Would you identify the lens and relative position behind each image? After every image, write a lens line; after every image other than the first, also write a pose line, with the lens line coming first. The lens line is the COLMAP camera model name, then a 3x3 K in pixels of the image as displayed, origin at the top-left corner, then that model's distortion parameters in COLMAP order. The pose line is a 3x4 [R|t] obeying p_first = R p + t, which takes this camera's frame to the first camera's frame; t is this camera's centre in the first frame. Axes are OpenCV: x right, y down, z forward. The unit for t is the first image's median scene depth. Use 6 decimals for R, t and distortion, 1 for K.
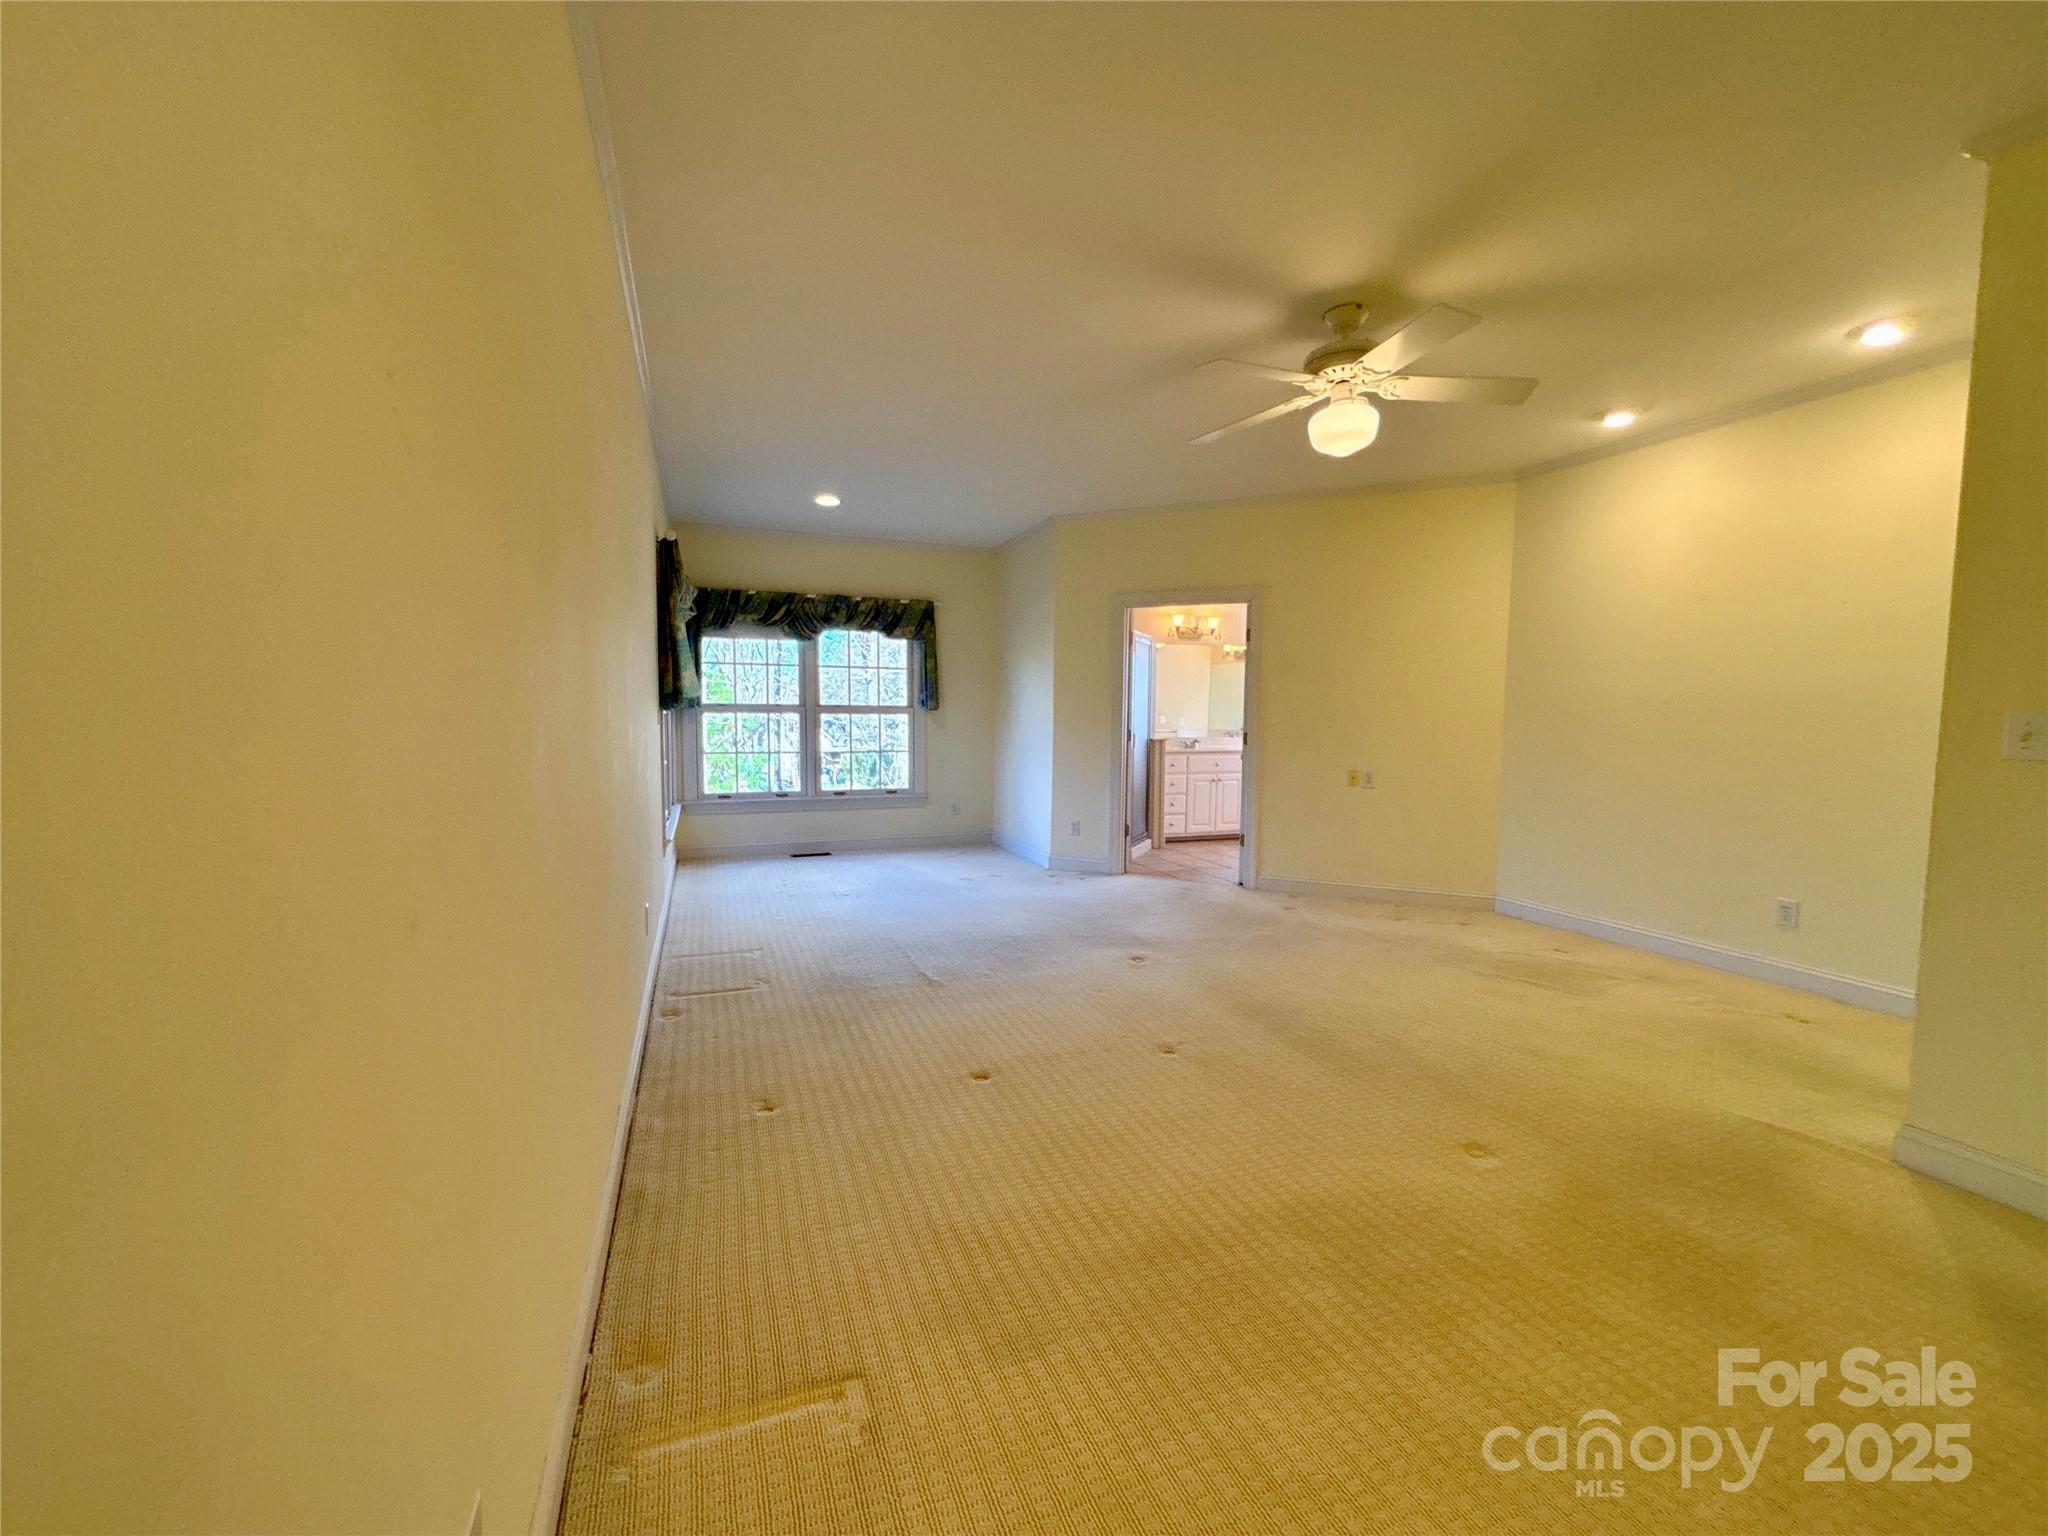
lens RADIAL K [[828.0, 0, 1017.9], [0, 828.0, 779.2], [0, 0, 1]] dist [-0.007701, 0.002061]
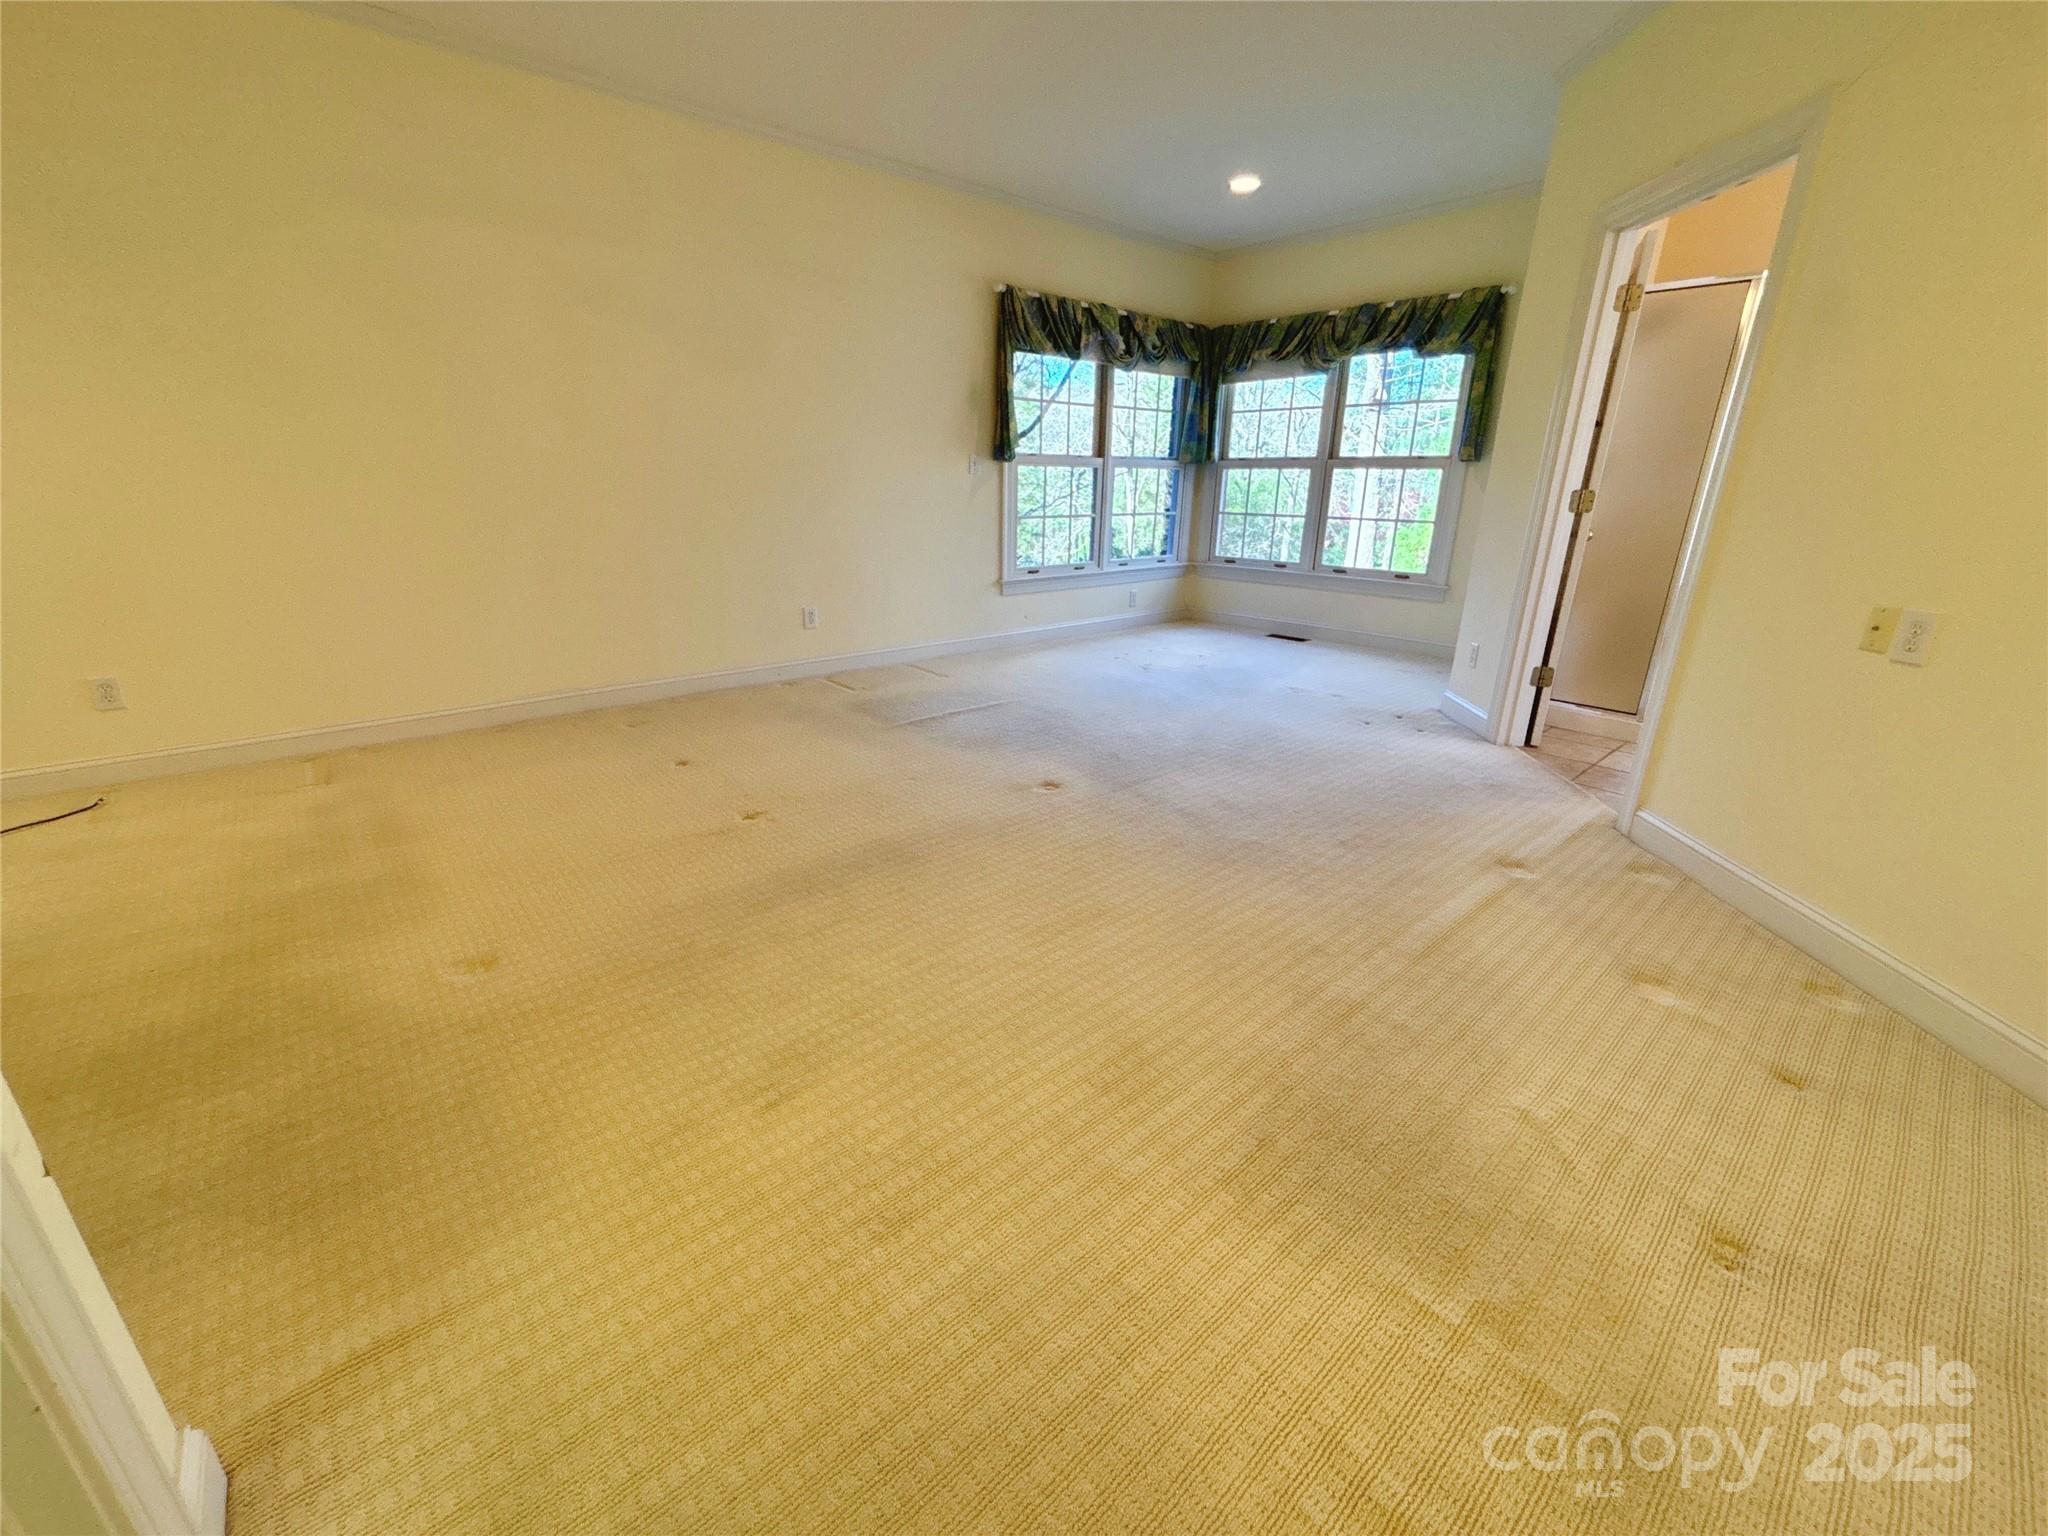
lens RADIAL K [[828.0, 0, 964.8], [0, 828.0, 753.1], [0, 0, 1]] dist [-0.007701, 0.002061]
pose [[0.320461, 0.297087, -0.899469, 0.470987], [-0.077320, 0.954581, 0.287743, -0.017511], [0.944101, -0.022663, 0.328877, 0.389283]]
